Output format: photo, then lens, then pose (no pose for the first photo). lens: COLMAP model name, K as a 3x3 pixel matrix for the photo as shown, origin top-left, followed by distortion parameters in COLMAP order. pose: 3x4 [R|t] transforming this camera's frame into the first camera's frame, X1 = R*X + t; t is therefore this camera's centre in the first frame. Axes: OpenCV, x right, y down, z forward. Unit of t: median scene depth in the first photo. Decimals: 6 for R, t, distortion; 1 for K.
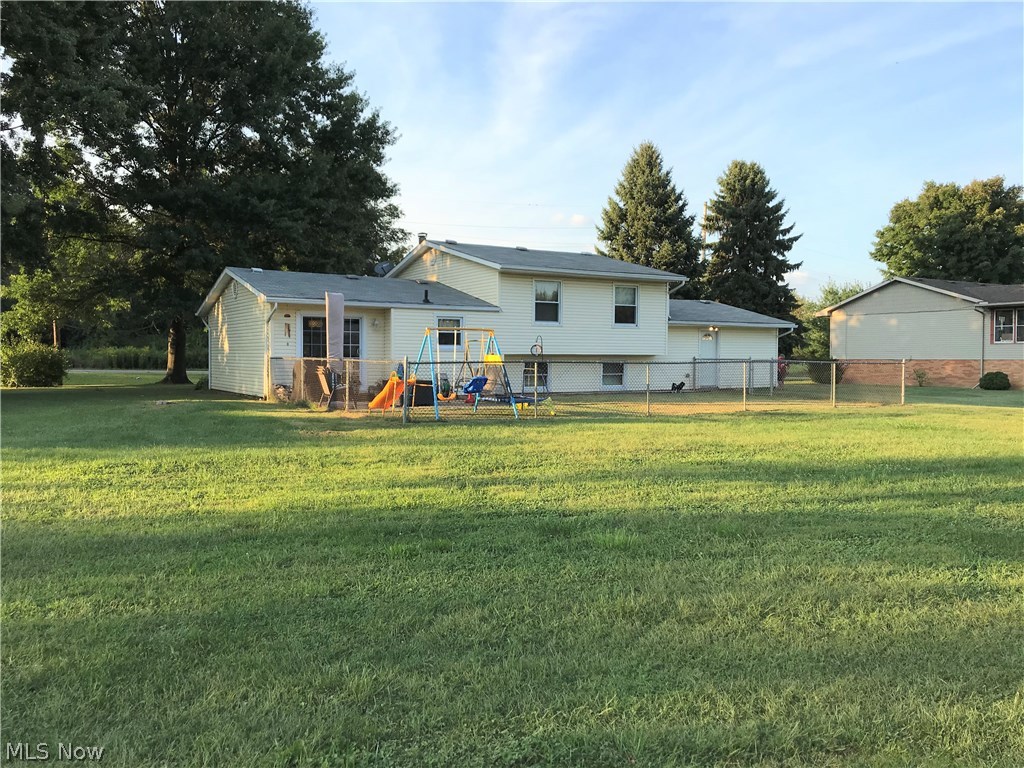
lens RADIAL K [[844.1, 0, 513.1], [0, 844.1, 376.0], [0, 0, 1]] dist [0.074313, -0.099244]
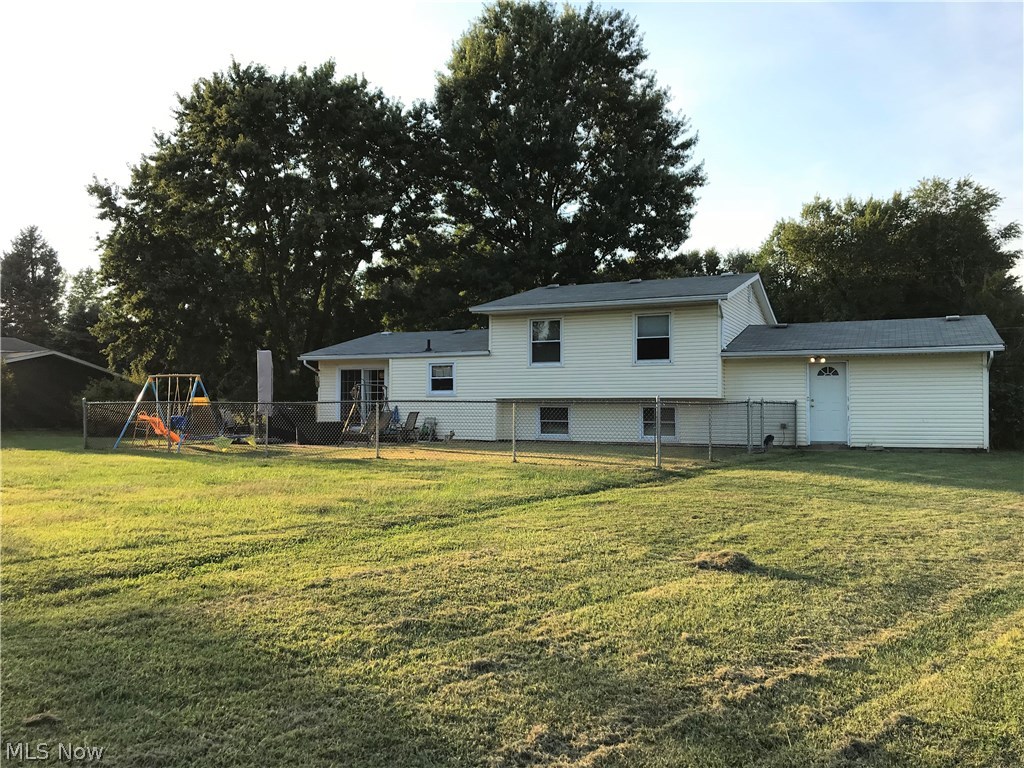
lens RADIAL K [[844.1, 0, 513.1], [0, 844.1, 376.0], [0, 0, 1]] dist [0.074313, -0.099244]
pose [[0.548603, -0.030232, -0.835536, 0.767385], [-0.014714, 0.998842, -0.045802, -0.007471], [0.835954, 0.037422, 0.547523, 0.459931]]
